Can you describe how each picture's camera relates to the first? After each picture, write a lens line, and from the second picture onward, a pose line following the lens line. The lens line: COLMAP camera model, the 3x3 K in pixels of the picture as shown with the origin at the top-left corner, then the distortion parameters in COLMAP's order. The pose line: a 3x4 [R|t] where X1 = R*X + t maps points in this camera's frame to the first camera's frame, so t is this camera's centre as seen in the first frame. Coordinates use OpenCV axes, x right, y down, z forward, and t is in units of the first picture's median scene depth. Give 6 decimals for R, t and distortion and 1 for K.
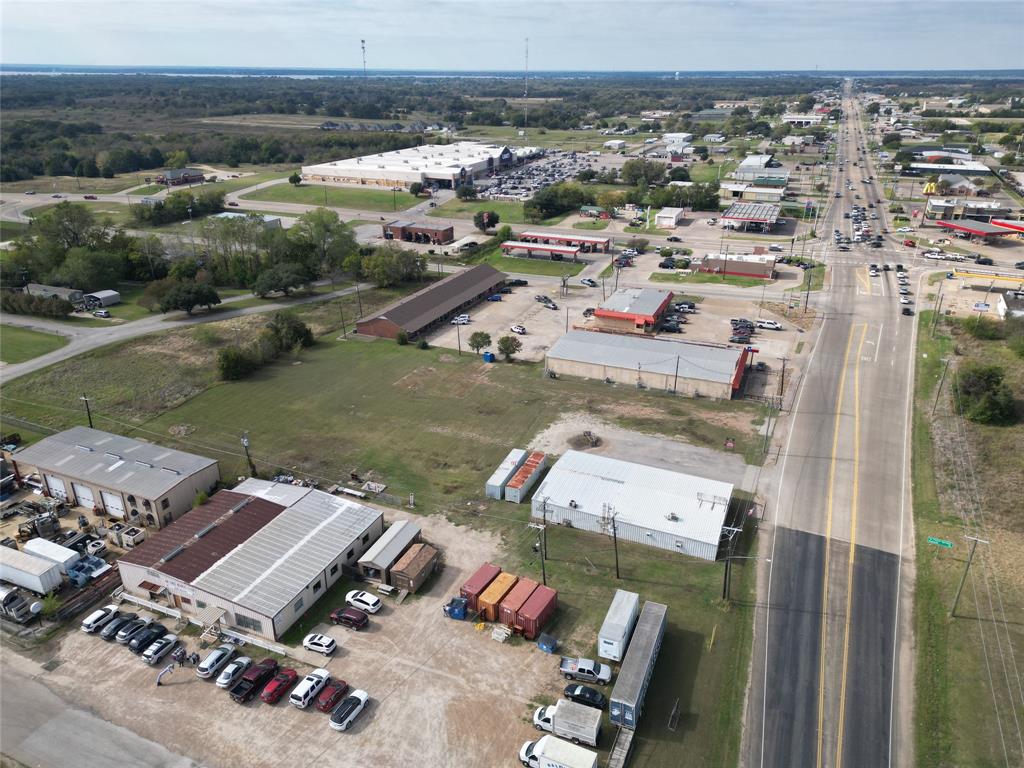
lens RADIAL K [[712.9, 0, 510.4], [0, 712.9, 384.8], [0, 0, 1]] dist [0.079324, -0.072079]
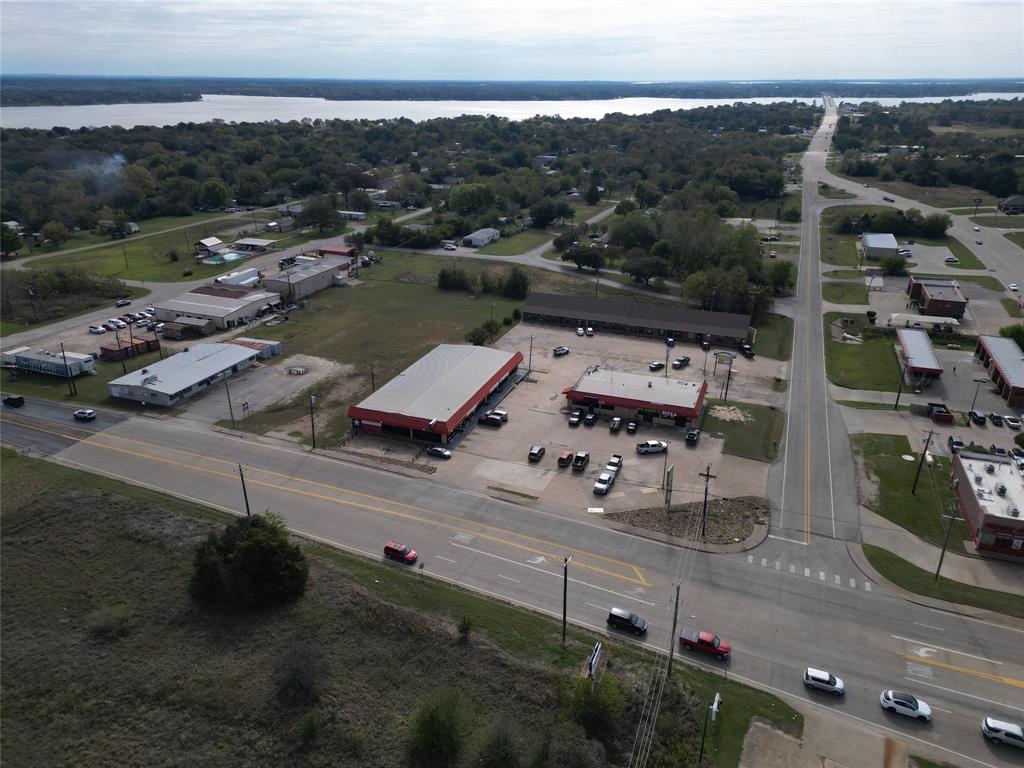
lens RADIAL K [[712.9, 0, 510.4], [0, 712.9, 384.8], [0, 0, 1]] dist [0.079324, -0.072079]
pose [[0.034366, 0.386508, -0.921646, 0.919136], [-0.403392, 0.849097, 0.341042, -0.342183], [0.914382, 0.360064, 0.185094, 0.789554]]
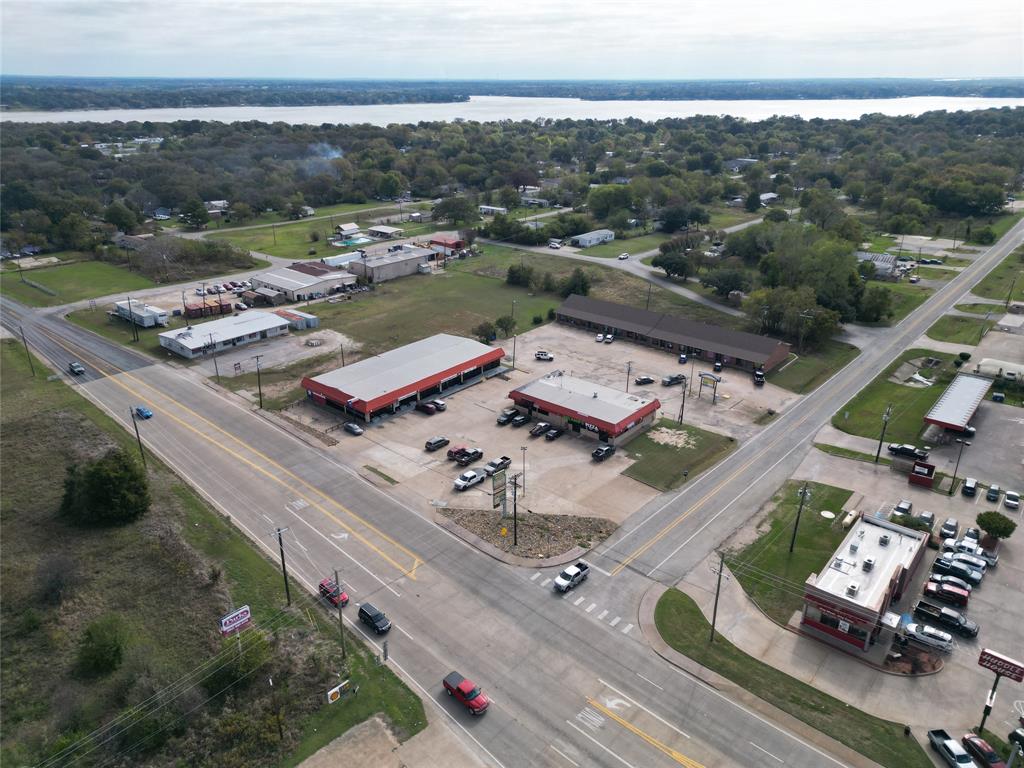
lens RADIAL K [[712.9, 0, 510.4], [0, 712.9, 384.8], [0, 0, 1]] dist [0.079324, -0.072079]
pose [[-0.304605, 0.368571, -0.878278, 0.889449], [-0.383482, 0.796603, 0.467295, -0.467620], [0.871870, 0.479144, -0.101309, 1.072841]]
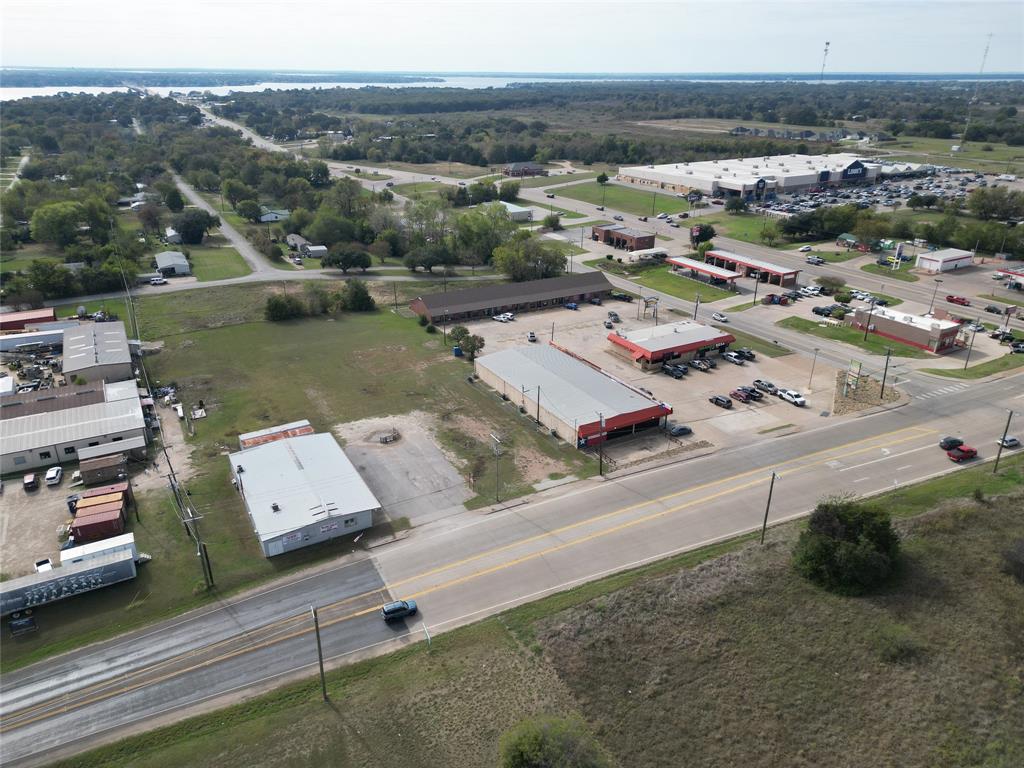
lens RADIAL K [[712.9, 0, 510.4], [0, 712.9, 384.8], [0, 0, 1]] dist [0.079324, -0.072079]
pose [[0.790287, 0.244671, -0.561767, 0.564537], [-0.248277, 0.966048, 0.071478, -0.076770], [0.560183, 0.082986, 0.824202, 0.181455]]
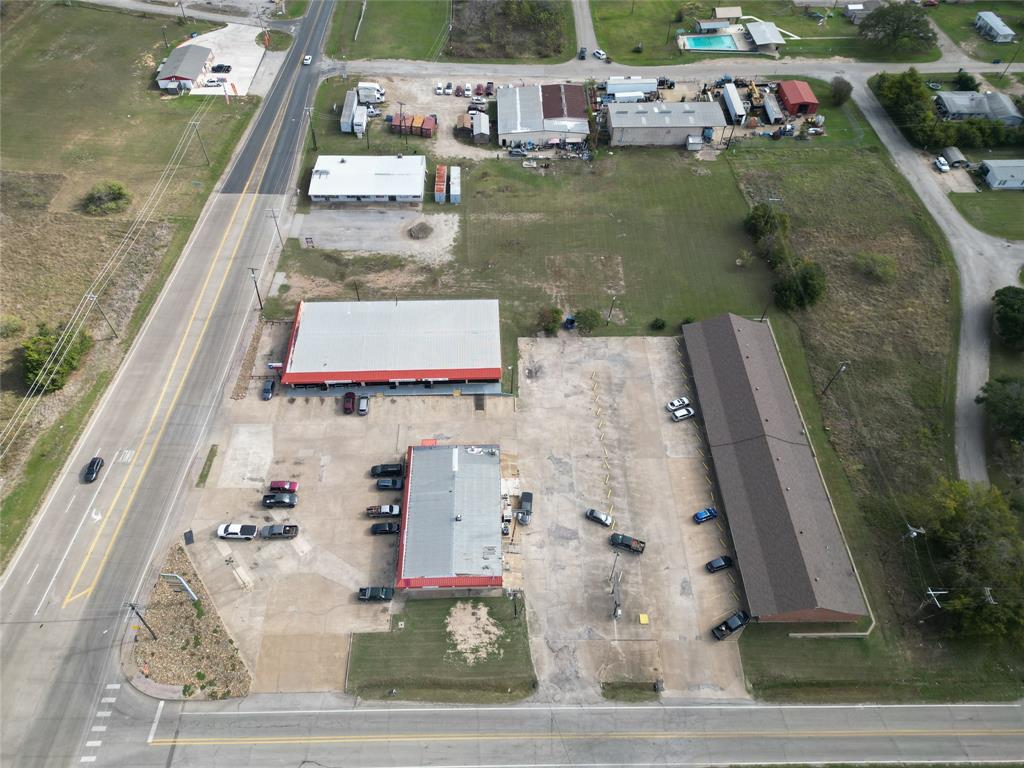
lens RADIAL K [[712.9, 0, 510.4], [0, 712.9, 384.8], [0, 0, 1]] dist [0.079324, -0.072079]
pose [[-0.910769, 0.307761, -0.275286, 0.281463], [-0.177683, 0.309697, 0.934086, -0.761552], [0.372731, 0.899650, -0.227379, 1.134944]]
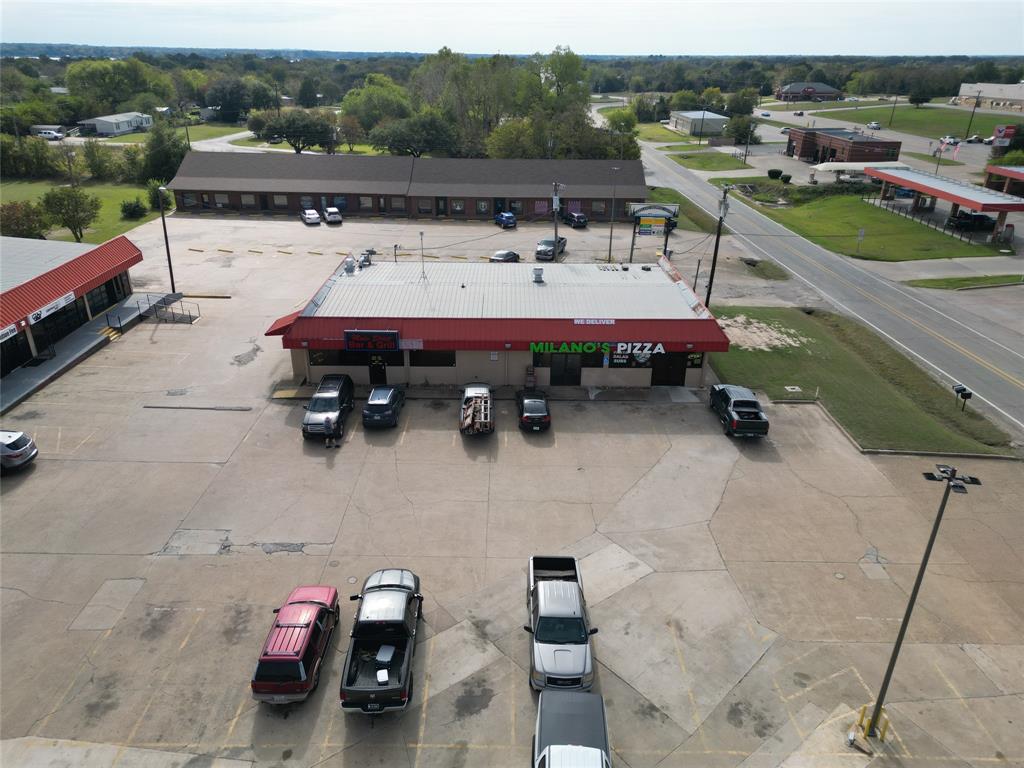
lens RADIAL K [[712.9, 0, 510.4], [0, 712.9, 384.8], [0, 0, 1]] dist [0.079324, -0.072079]
pose [[0.392250, 0.382315, -0.836645, 0.423048], [-0.376962, 0.896465, 0.232917, -0.154829], [0.839071, 0.224022, 0.495757, 0.947576]]
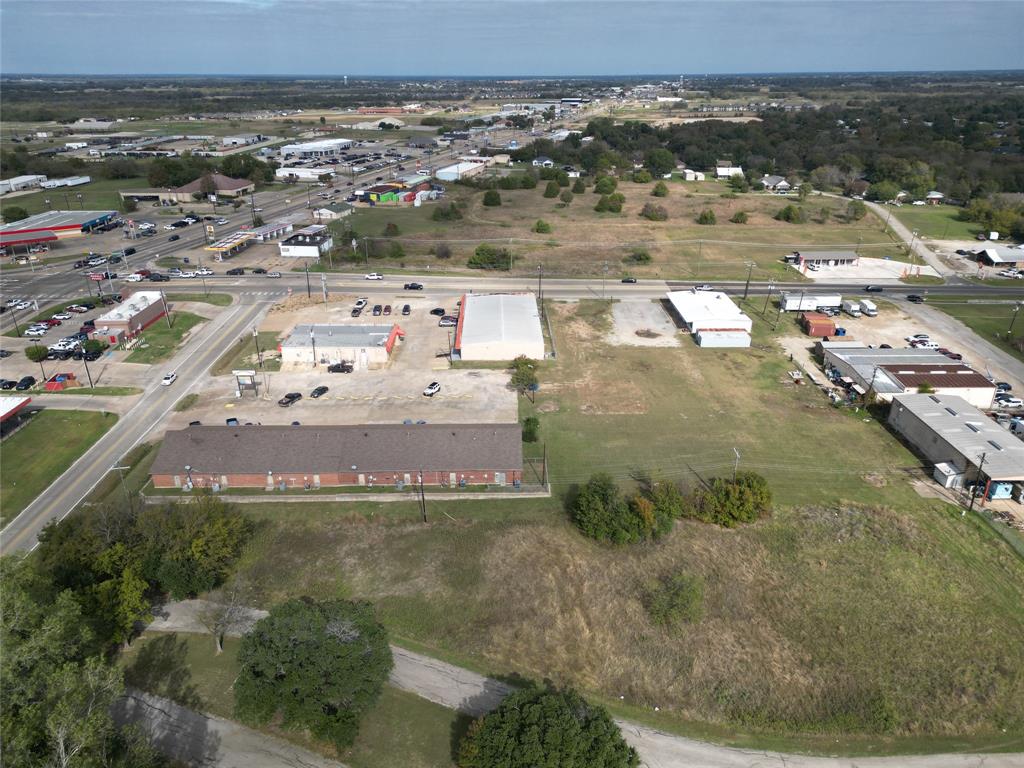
lens RADIAL K [[712.9, 0, 510.4], [0, 712.9, 384.8], [0, 0, 1]] dist [0.079324, -0.072079]
pose [[-0.396278, -0.367972, 0.841166, -0.722987], [0.369556, 0.774751, 0.513019, -0.476409], [-0.840471, 0.514156, -0.171031, 1.077100]]
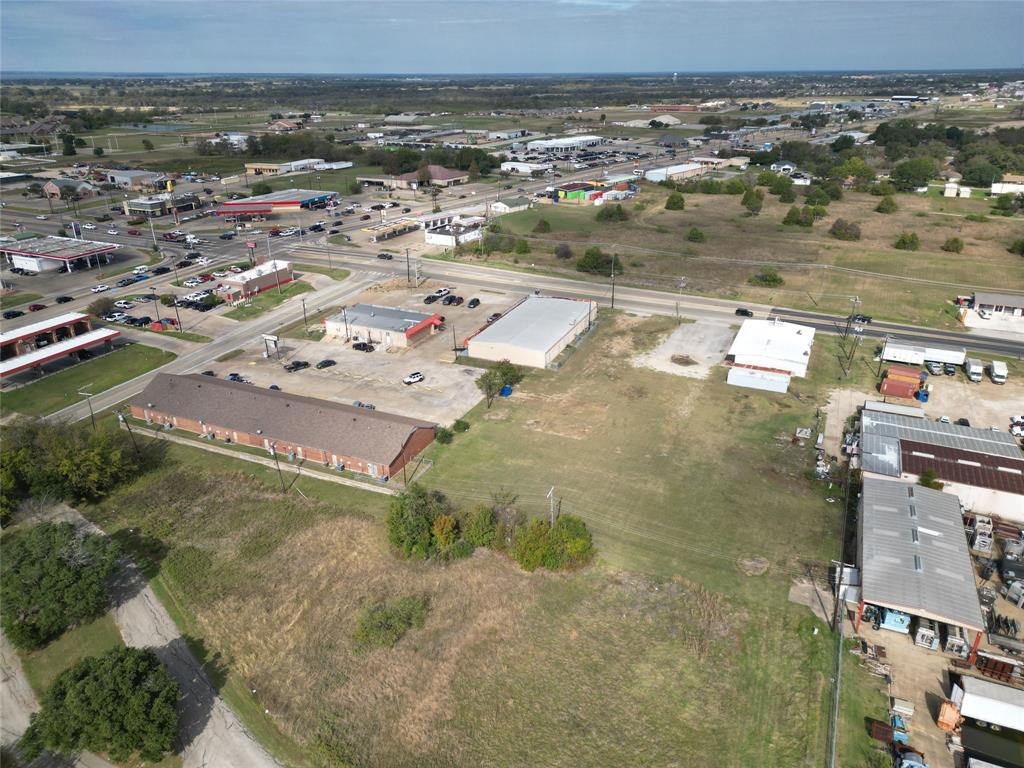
lens RADIAL K [[712.9, 0, 510.4], [0, 712.9, 384.8], [0, 0, 1]] dist [0.079324, -0.072079]
pose [[0.022056, -0.403702, 0.914625, -0.779806], [0.404773, 0.840118, 0.361055, -0.337331], [-0.914151, 0.362252, 0.181937, 0.752280]]
